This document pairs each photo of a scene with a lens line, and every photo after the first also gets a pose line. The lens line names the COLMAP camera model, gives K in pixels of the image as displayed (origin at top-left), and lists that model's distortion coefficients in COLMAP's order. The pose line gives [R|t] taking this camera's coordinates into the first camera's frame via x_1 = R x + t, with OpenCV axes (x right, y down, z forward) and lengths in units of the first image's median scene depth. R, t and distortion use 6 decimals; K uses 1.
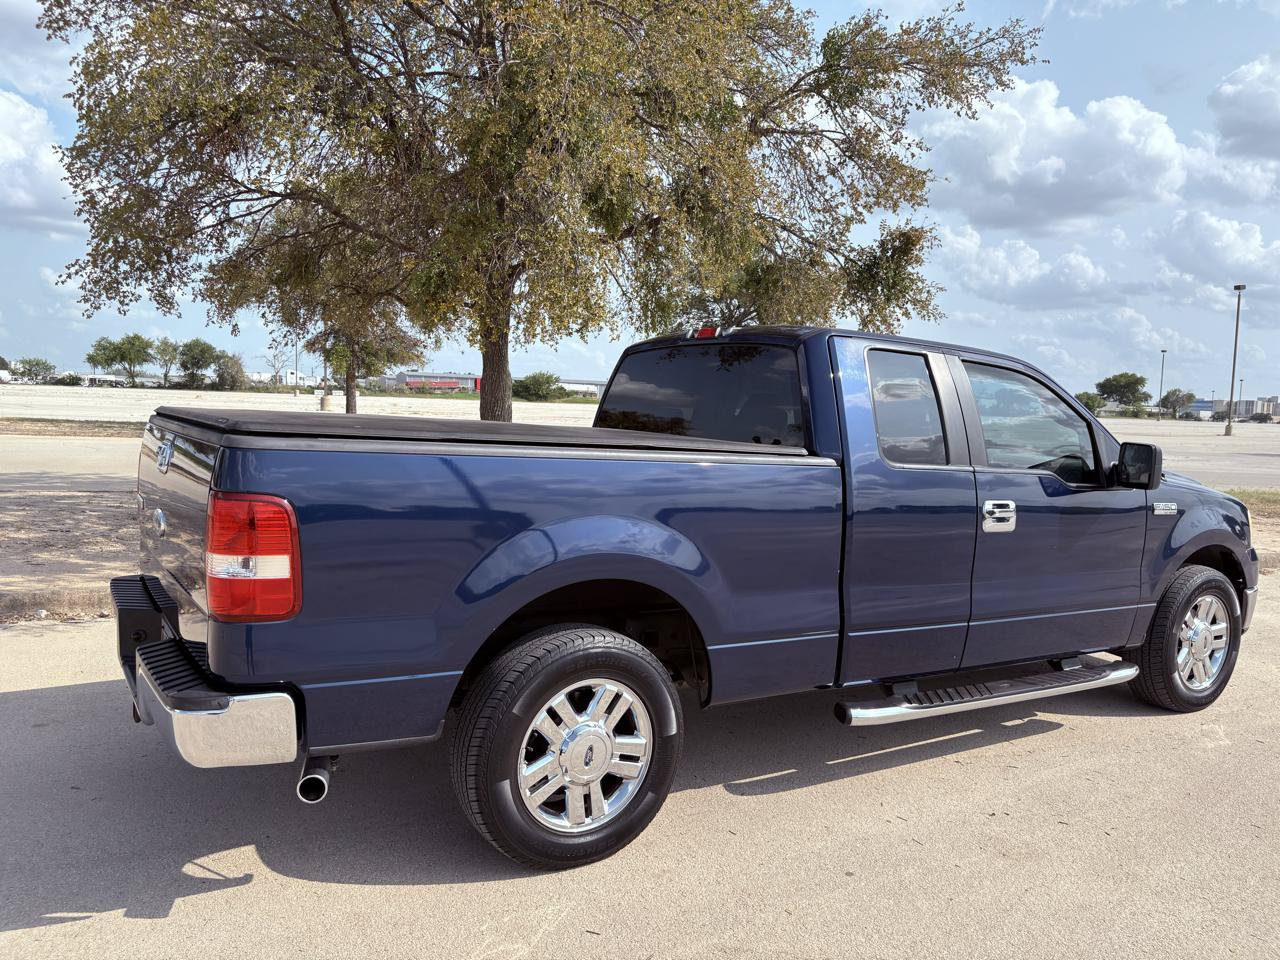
lens RADIAL K [[979.5, 0, 639.5], [0, 979.5, 488.7], [0, 0, 1]] dist [0.023143, 0.000735]
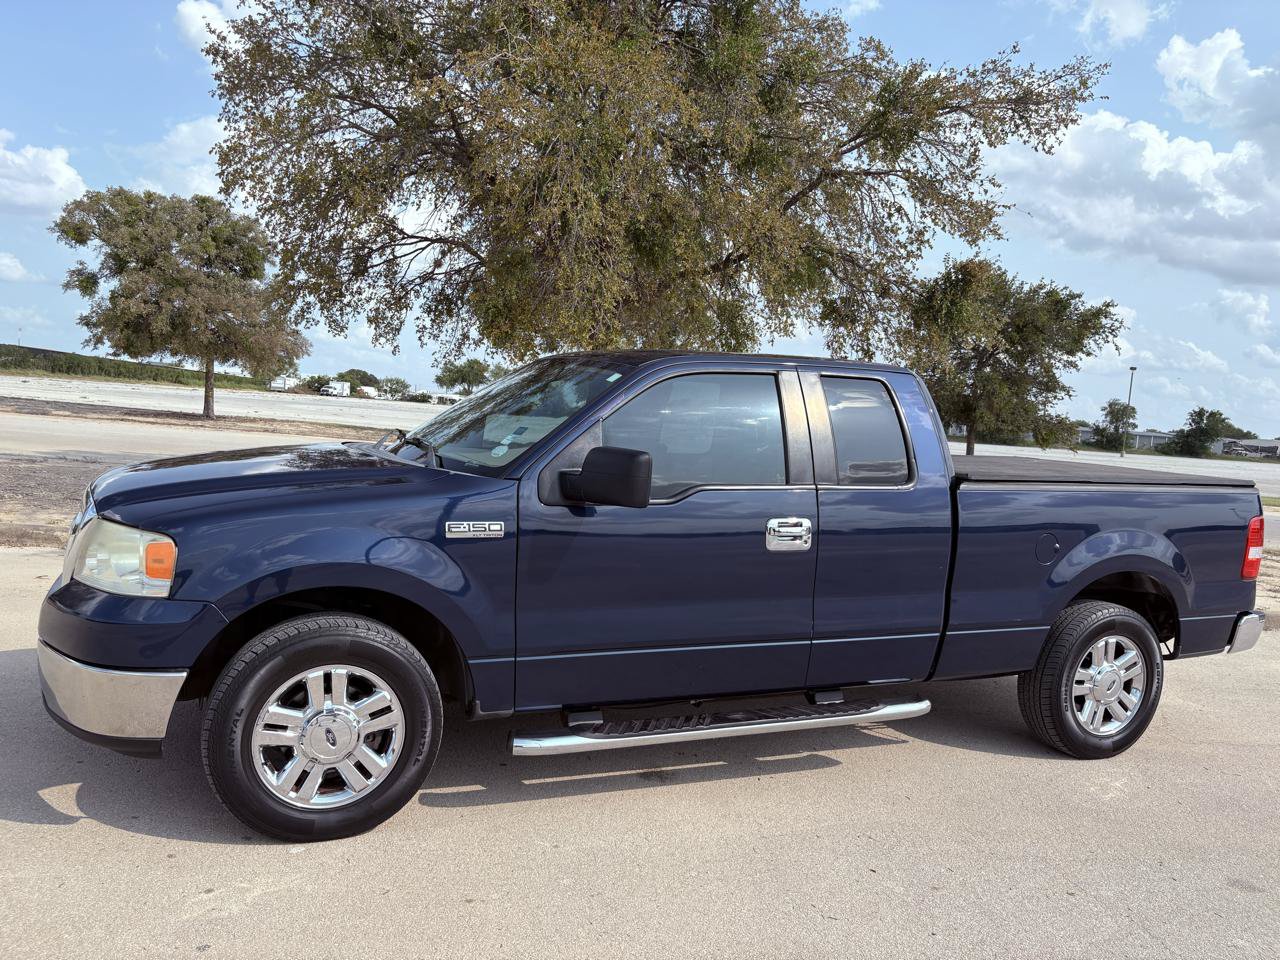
lens RADIAL K [[980.9, 0, 639.7], [0, 980.9, 485.1], [0, 0, 1]] dist [0.023171, -0.005186]
pose [[0.950739, 0.059621, -0.304206, 0.429242], [-0.070200, 0.997245, -0.023947, 0.024524], [0.301940, 0.044123, 0.952305, -0.111334]]
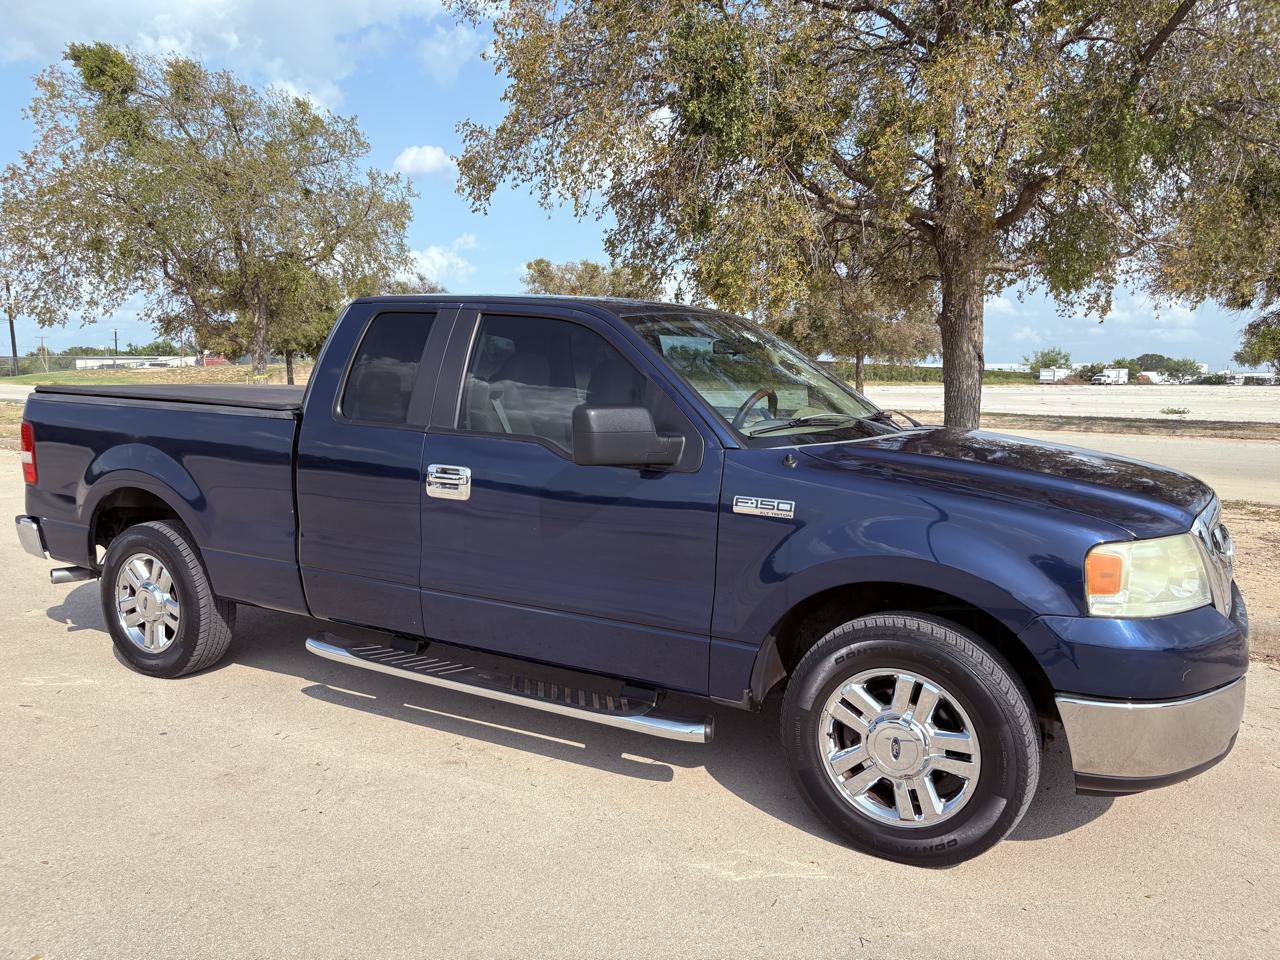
lens RADIAL K [[980.9, 0, 639.7], [0, 980.9, 485.1], [0, 0, 1]] dist [0.023171, -0.005186]
pose [[0.468331, 0.064700, -0.881181, 0.912698], [-0.068217, 0.996986, 0.036947, -0.011196], [0.880916, 0.042808, 0.471334, 0.524711]]
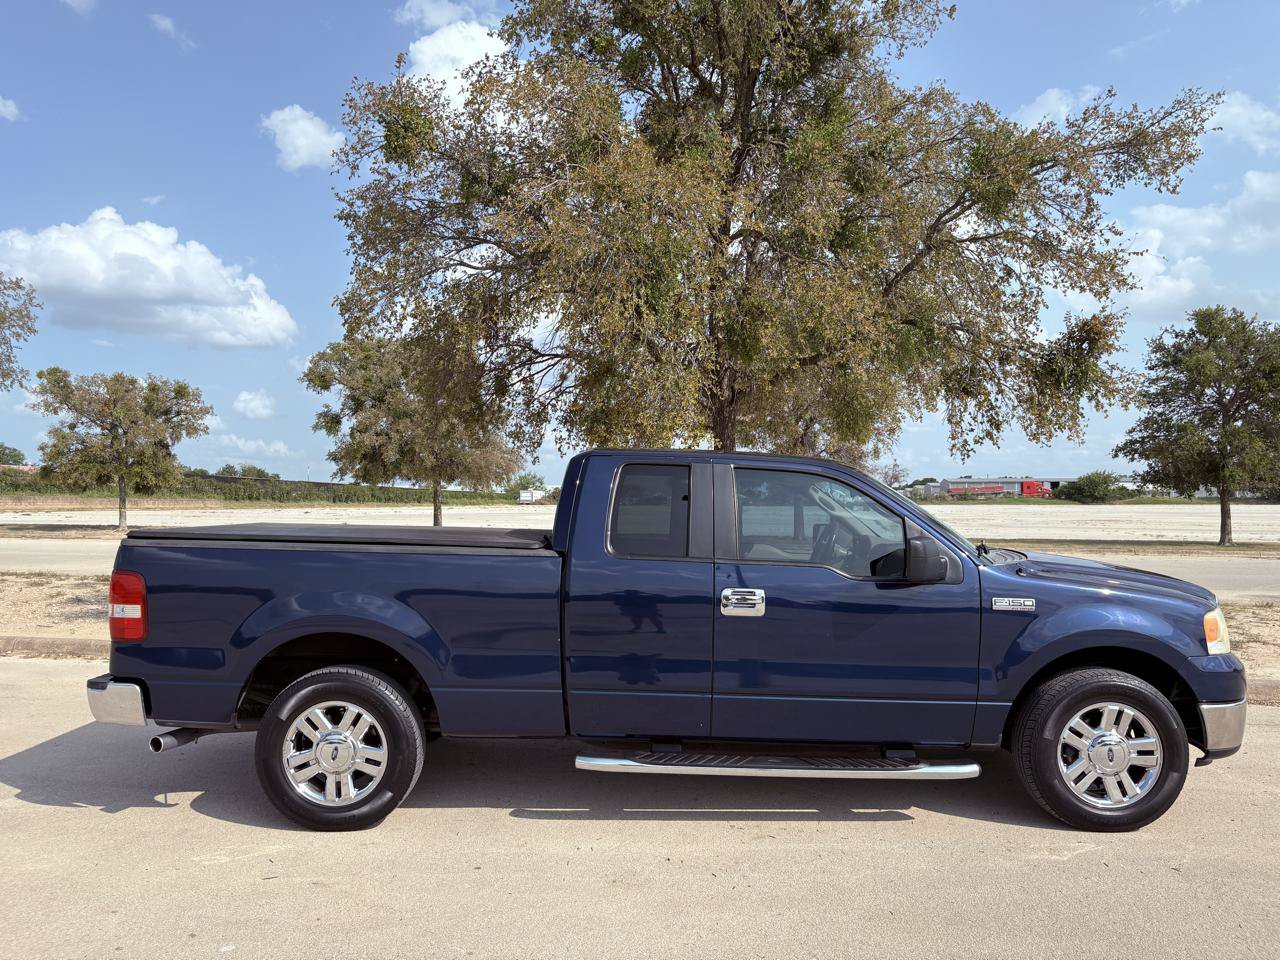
lens RADIAL K [[981.8, 0, 641.8], [0, 981.8, 477.9], [0, 0, 1]] dist [0.022721, -0.004893]
pose [[0.849613, -0.045251, -0.525463, 0.630189], [-0.018584, 0.993125, -0.115573, 0.013036], [0.527080, 0.107958, 0.842931, -0.027103]]
